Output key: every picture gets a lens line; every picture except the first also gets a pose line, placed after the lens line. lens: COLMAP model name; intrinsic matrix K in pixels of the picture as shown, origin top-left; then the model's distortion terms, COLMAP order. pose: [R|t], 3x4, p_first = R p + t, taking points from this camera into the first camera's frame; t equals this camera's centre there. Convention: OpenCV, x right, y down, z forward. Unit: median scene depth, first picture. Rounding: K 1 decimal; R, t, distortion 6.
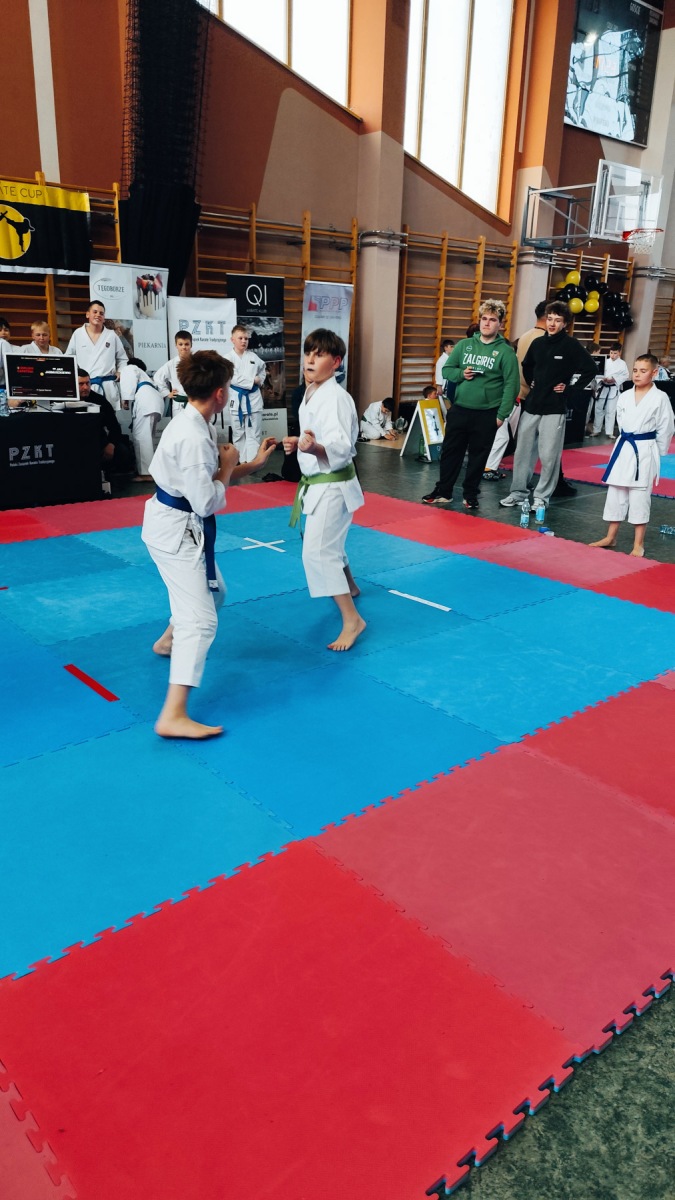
lens RADIAL K [[809.6, 0, 343.0], [0, 809.6, 620.0], [0, 0, 1]] dist [0.031959, -0.041206]
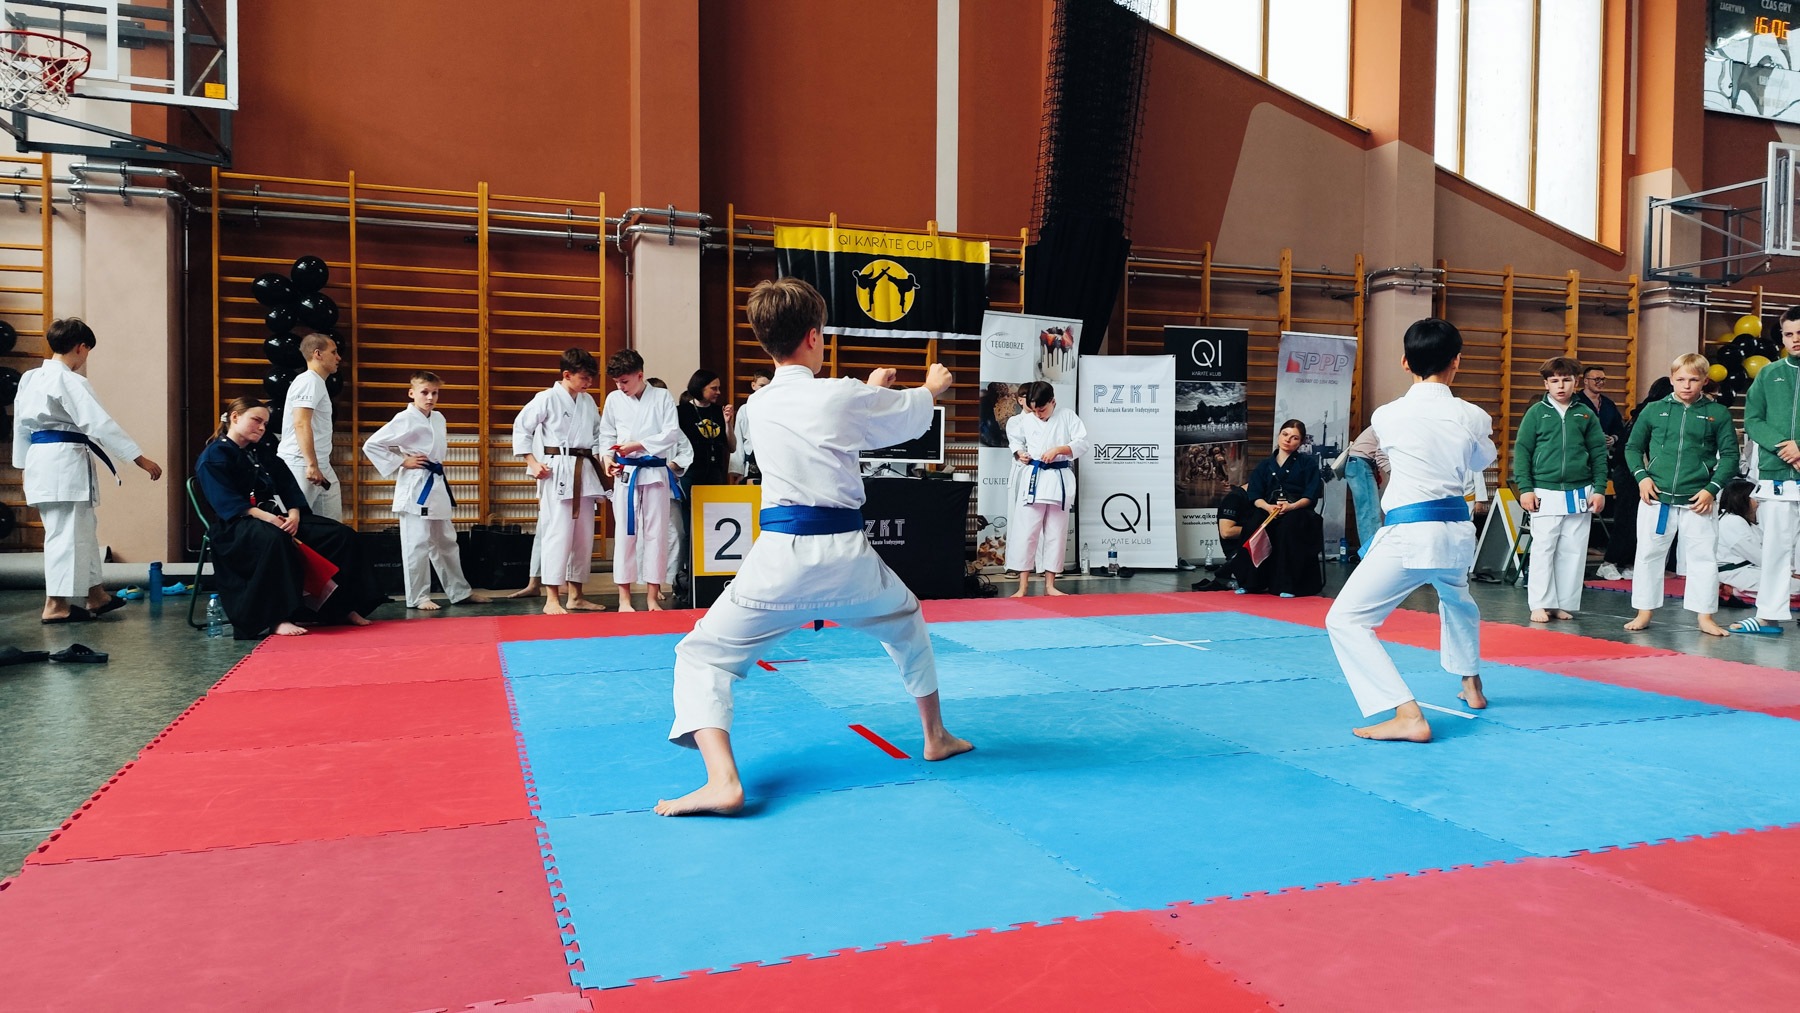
lens RADIAL K [[1214.4, 0, 915.4], [0, 1214.4, 514.5], [0, 0, 1]] dist [0.031959, -0.041206]
pose [[0.935239, -0.012465, -0.353798, 0.031339], [-0.095240, 0.953676, -0.285361, 0.065424], [0.340966, 0.300577, 0.890728, 0.009031]]
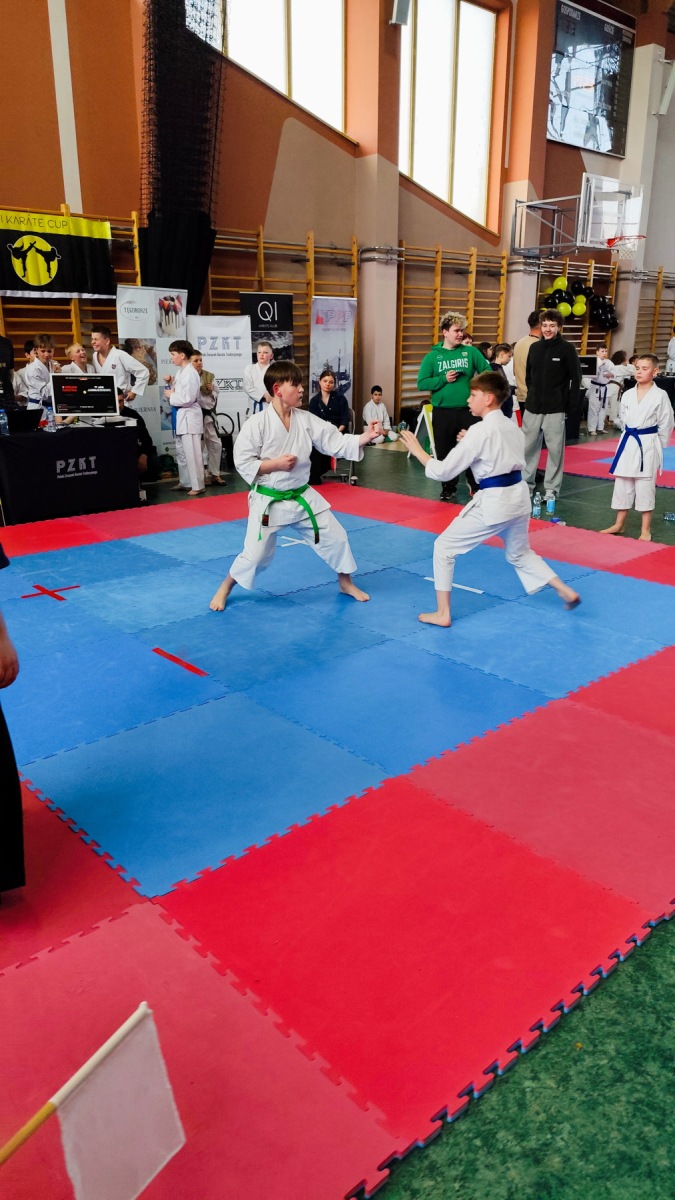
lens RADIAL K [[809.6, 0, 339.8], [0, 809.6, 597.6], [0, 0, 1]] dist [0.031959, -0.041206]
pose [[0.999415, -0.033781, 0.005362, -0.032074], [0.033941, 0.998873, -0.033172, 0.011495], [-0.004235, 0.033334, 0.999435, -0.046537]]
